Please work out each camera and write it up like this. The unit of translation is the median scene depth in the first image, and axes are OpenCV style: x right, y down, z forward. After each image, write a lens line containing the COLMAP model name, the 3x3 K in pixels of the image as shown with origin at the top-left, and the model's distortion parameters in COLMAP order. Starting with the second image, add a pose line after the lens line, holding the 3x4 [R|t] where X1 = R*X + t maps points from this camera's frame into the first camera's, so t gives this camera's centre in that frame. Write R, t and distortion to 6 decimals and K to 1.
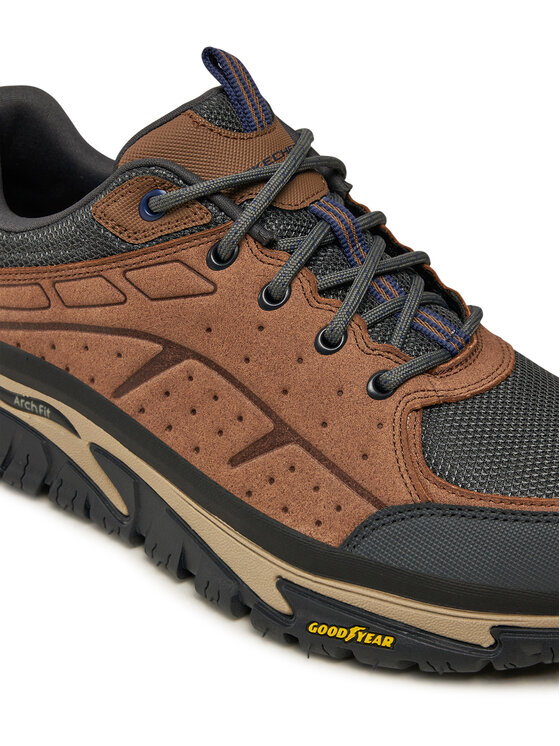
lens RADIAL K [[1270.8, 0, 280.0], [0, 1270.8, 373.0], [0, 0, 1]] dist [-0.133224, -0.052787]
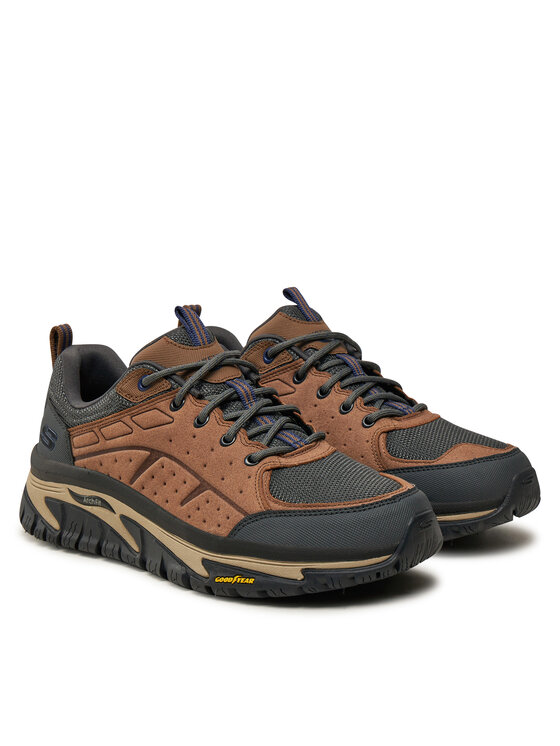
lens RADIAL K [[2035.0, 0, 280.0], [0, 2035.0, 373.0], [0, 0, 1]] dist [0.015031, -0.030205]
pose [[0.977682, -0.070125, -0.198039, 0.759964], [0.008662, 0.955301, -0.295507, 0.818641], [0.209910, 0.287196, 0.934589, -2.006973]]
